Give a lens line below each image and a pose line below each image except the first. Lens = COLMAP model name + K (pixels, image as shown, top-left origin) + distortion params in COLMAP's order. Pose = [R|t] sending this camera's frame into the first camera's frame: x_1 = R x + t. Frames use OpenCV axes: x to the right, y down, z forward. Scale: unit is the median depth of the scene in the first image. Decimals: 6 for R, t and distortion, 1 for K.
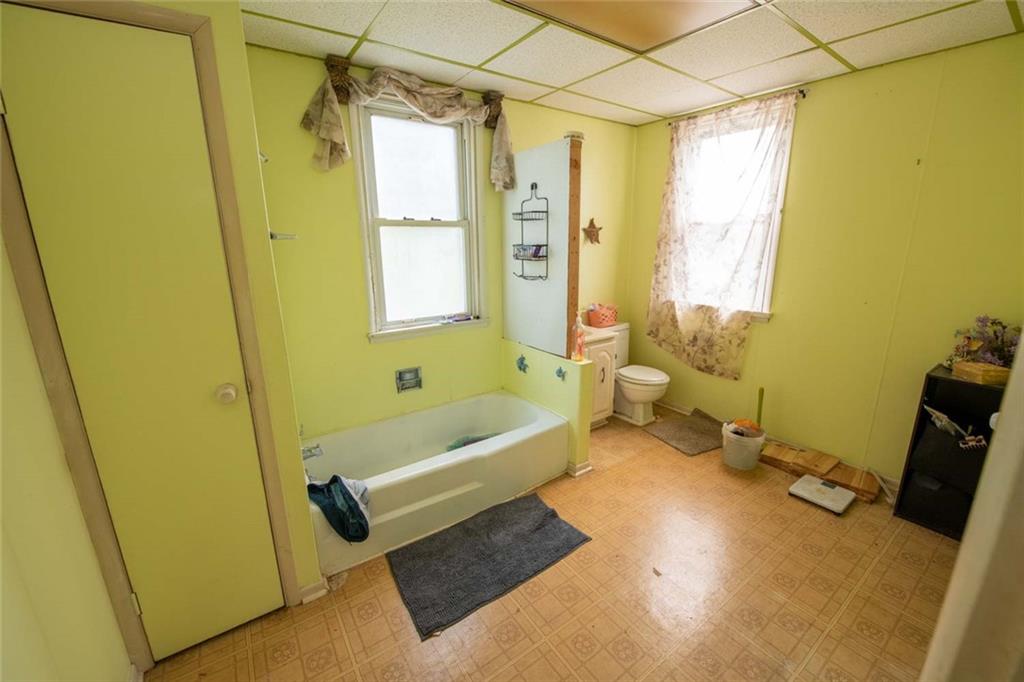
lens RADIAL K [[412.7, 0, 515.4], [0, 412.7, 338.2], [0, 0, 1]] dist [-0.011316, -0.000042]
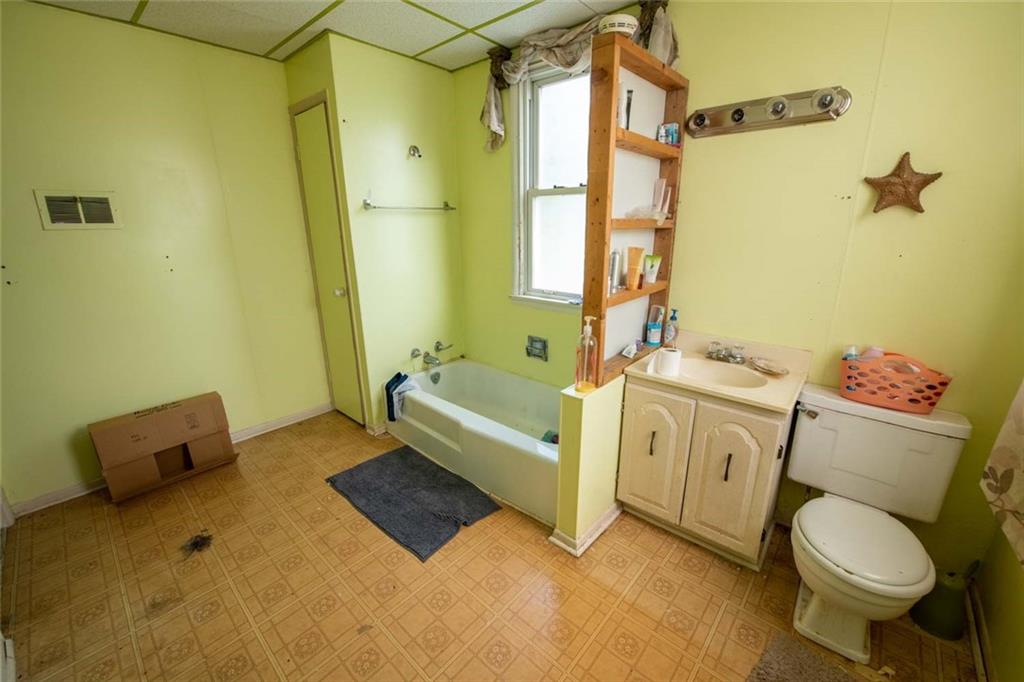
lens RADIAL K [[412.7, 0, 515.4], [0, 412.7, 338.2], [0, 0, 1]] dist [-0.011316, -0.000042]
pose [[0.223864, 0.274208, -0.935251, 0.718345], [-0.220984, 0.948894, 0.225313, -0.149698], [0.949237, 0.156236, 0.273019, 0.699381]]
